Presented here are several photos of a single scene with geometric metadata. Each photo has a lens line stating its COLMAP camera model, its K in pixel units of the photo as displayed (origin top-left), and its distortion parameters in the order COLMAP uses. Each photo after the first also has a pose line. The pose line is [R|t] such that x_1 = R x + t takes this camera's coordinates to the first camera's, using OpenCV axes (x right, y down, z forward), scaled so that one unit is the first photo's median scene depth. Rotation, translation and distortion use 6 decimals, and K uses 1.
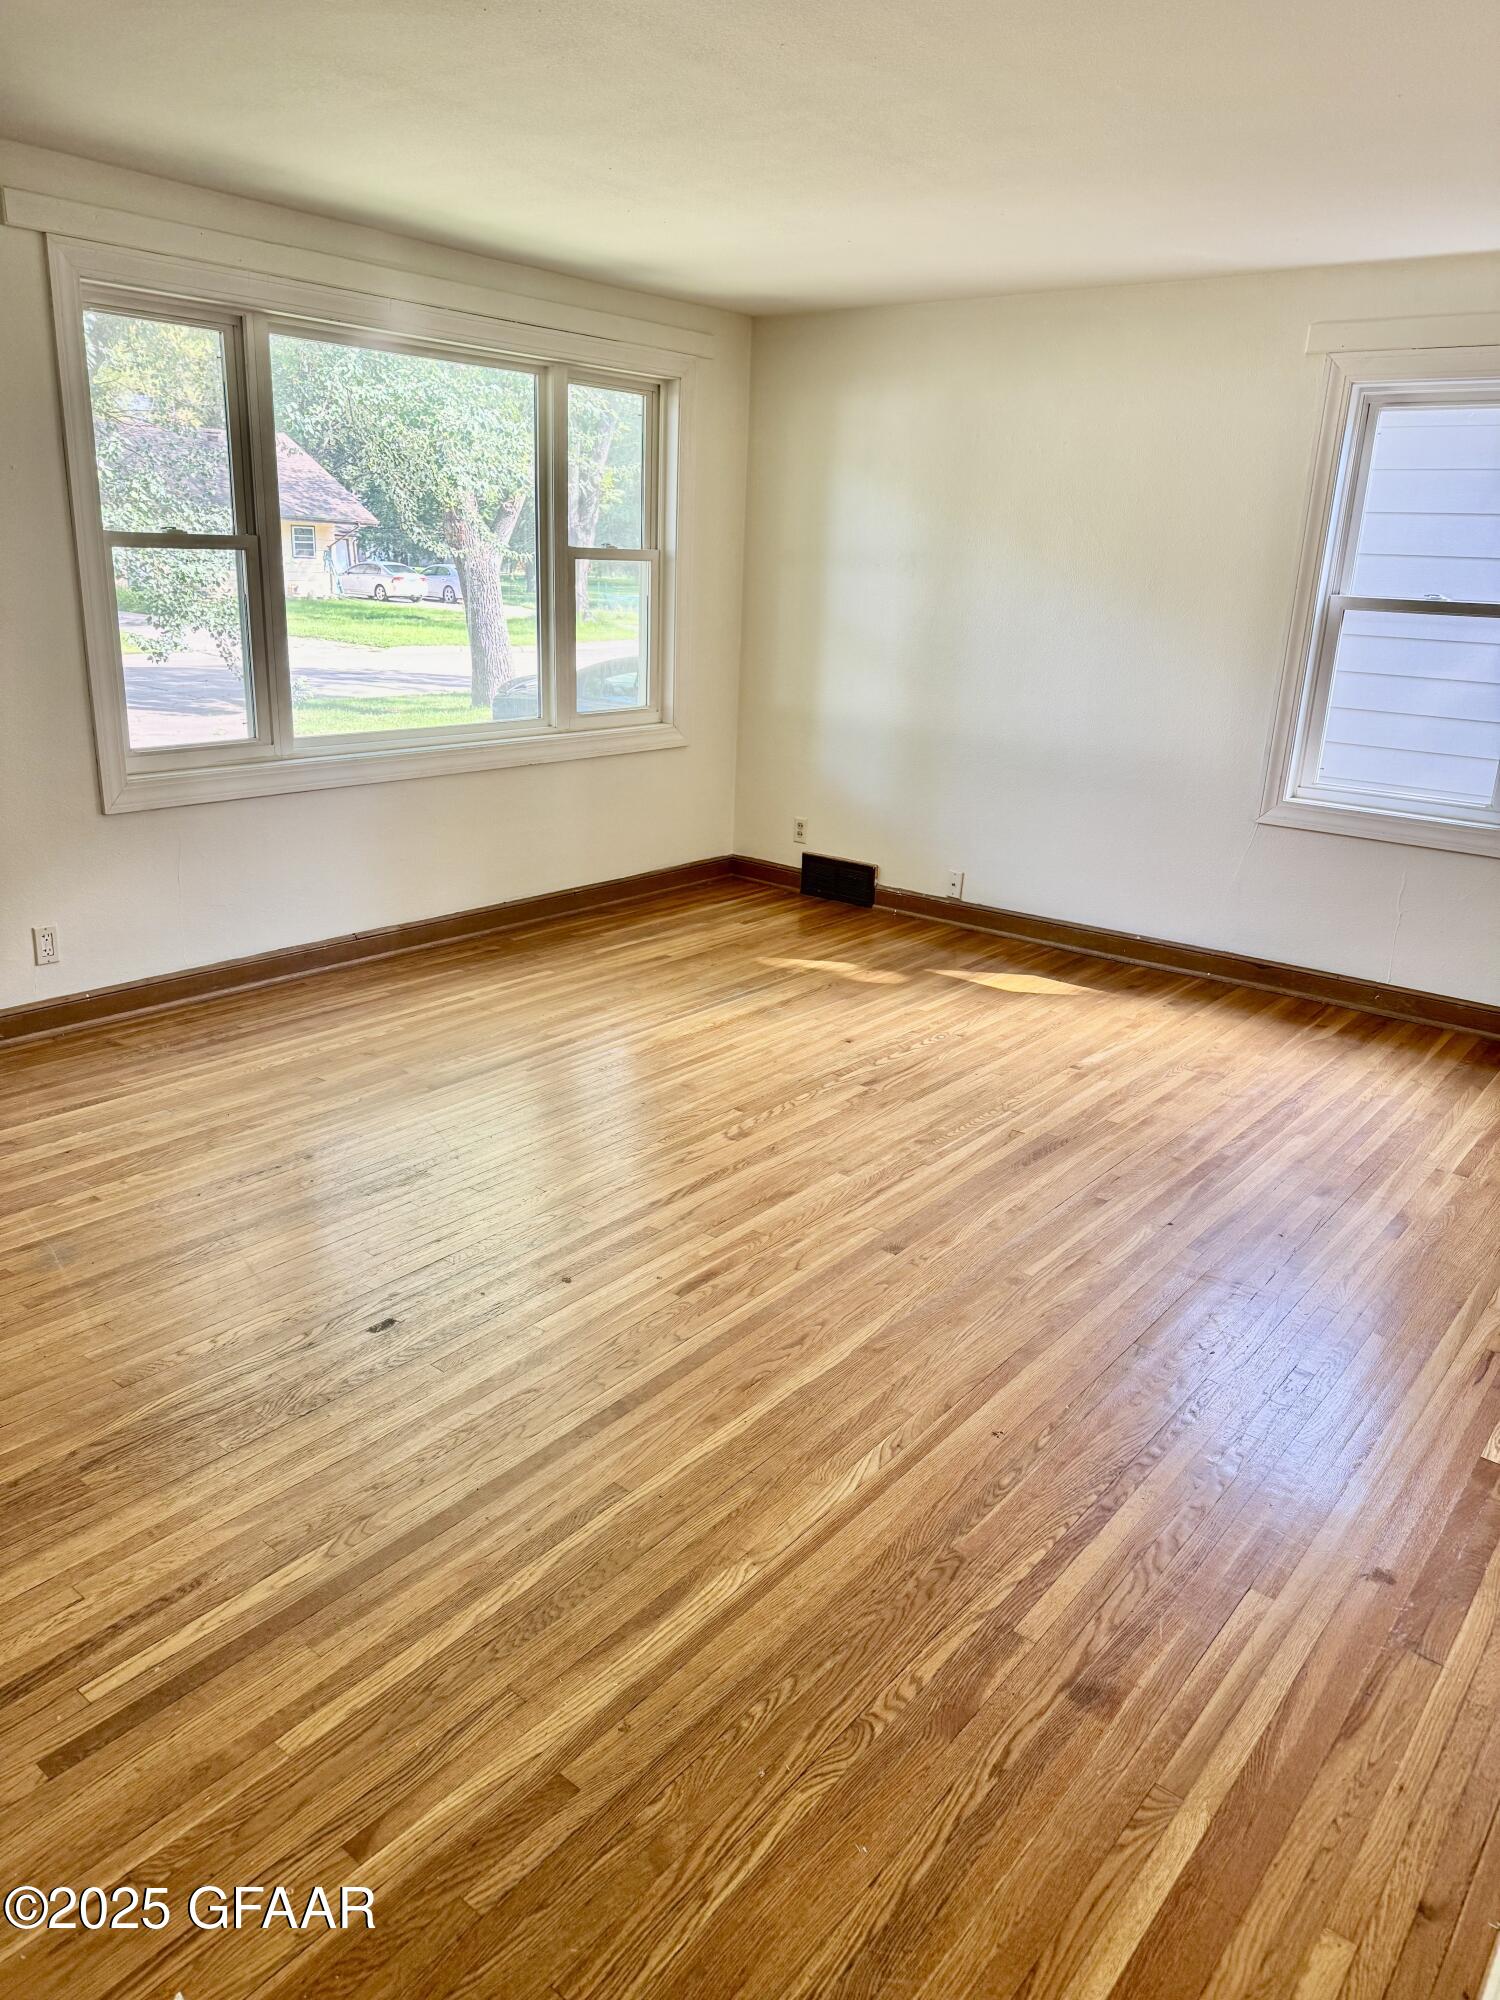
lens RADIAL K [[1416.7, 0, 749.9], [0, 1416.7, 1002.8], [0, 0, 1]] dist [0.034777, -0.013542]
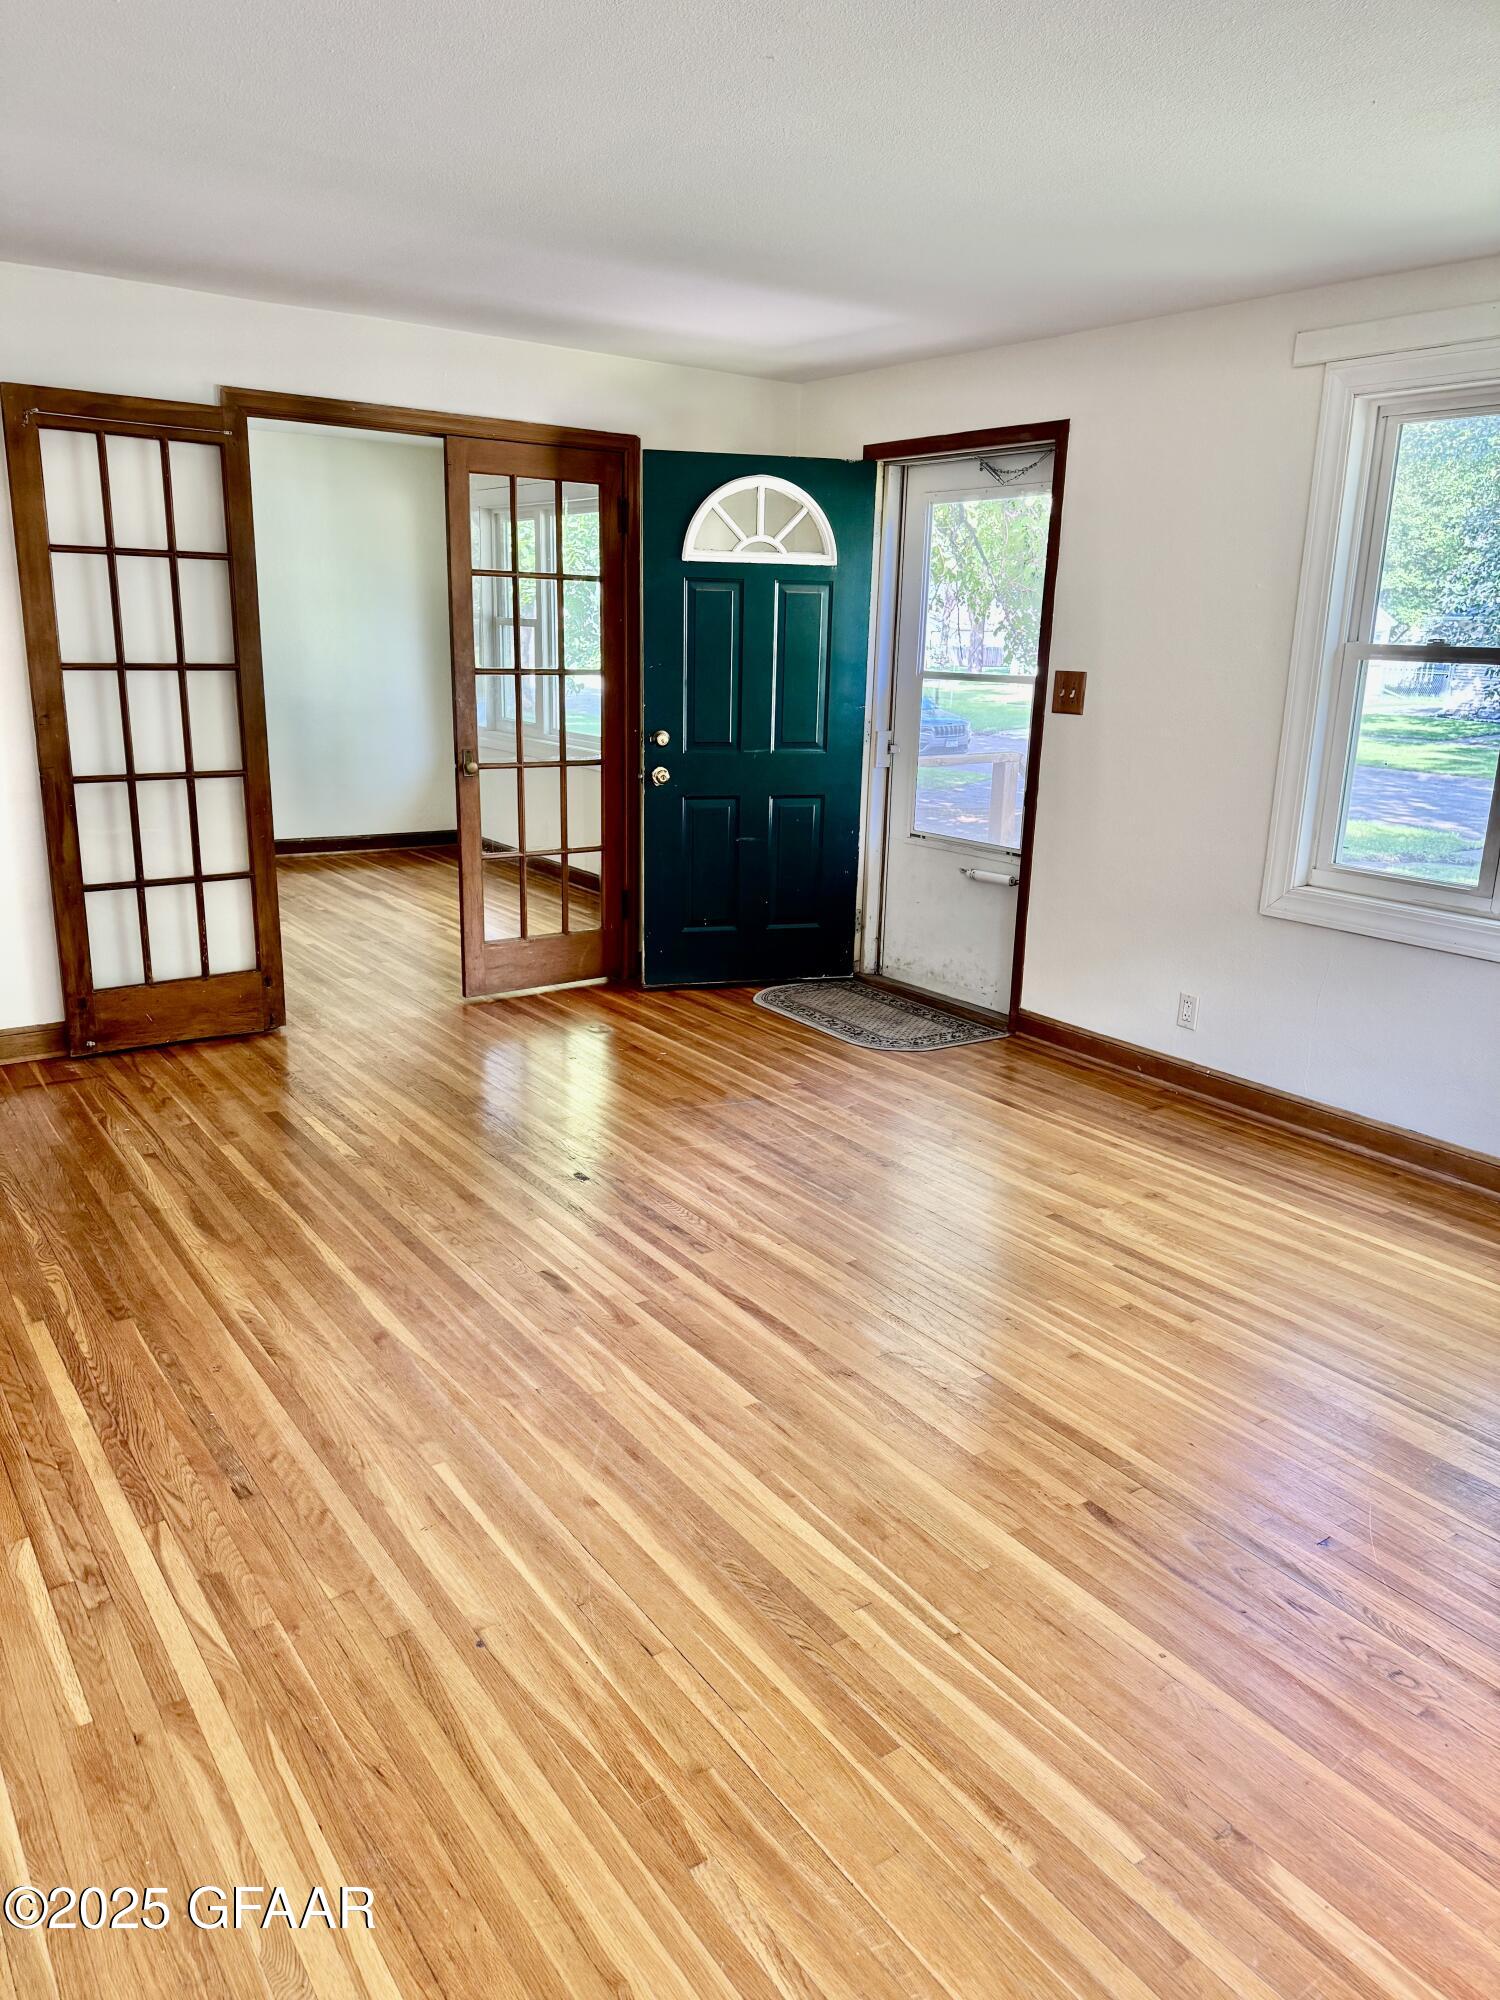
lens RADIAL K [[1416.7, 0, 750.8], [0, 1416.7, 1001.9], [0, 0, 1]] dist [0.034777, -0.013542]
pose [[-0.281207, 0.206125, -0.937249, 0.965042], [-0.327384, 0.897463, 0.295602, -0.395884], [0.902077, 0.389966, -0.184891, 1.345502]]
